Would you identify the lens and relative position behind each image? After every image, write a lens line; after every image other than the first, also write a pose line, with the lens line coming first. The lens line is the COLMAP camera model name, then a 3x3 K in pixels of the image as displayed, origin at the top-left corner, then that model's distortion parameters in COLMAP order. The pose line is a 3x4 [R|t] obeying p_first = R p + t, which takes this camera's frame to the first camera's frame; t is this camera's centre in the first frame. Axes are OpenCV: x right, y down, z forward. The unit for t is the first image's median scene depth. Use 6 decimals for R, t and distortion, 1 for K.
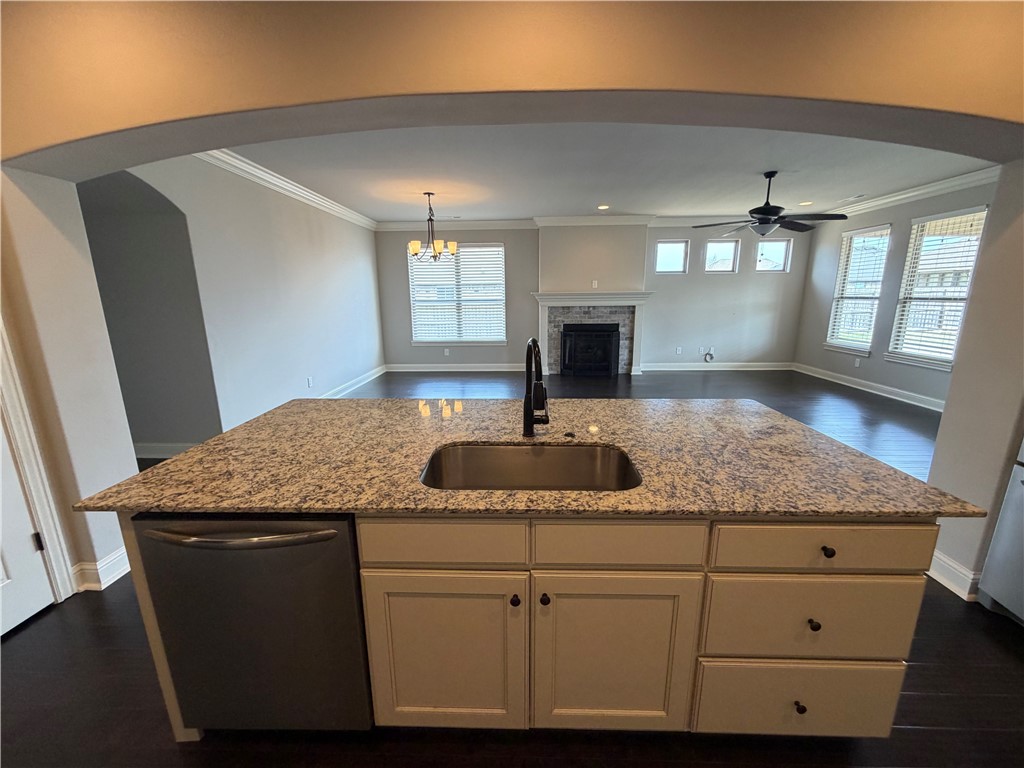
lens RADIAL K [[408.6, 0, 509.5], [0, 408.6, 384.6], [0, 0, 1]] dist [0.000444, 0.000178]
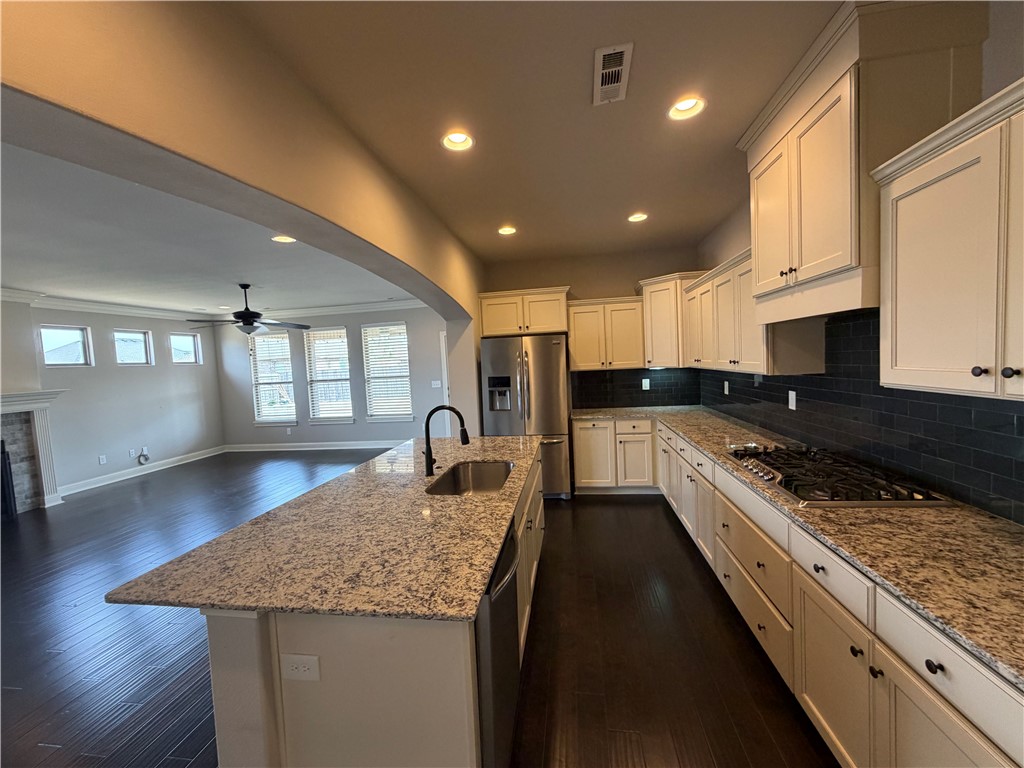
lens RADIAL K [[408.6, 0, 510.3], [0, 408.6, 384.9], [0, 0, 1]] dist [0.000444, 0.000178]
pose [[0.128260, -0.058003, 0.990043, -0.300363], [0.268076, 0.963153, 0.021699, -0.031694], [-0.954822, 0.262623, 0.139083, 0.102387]]
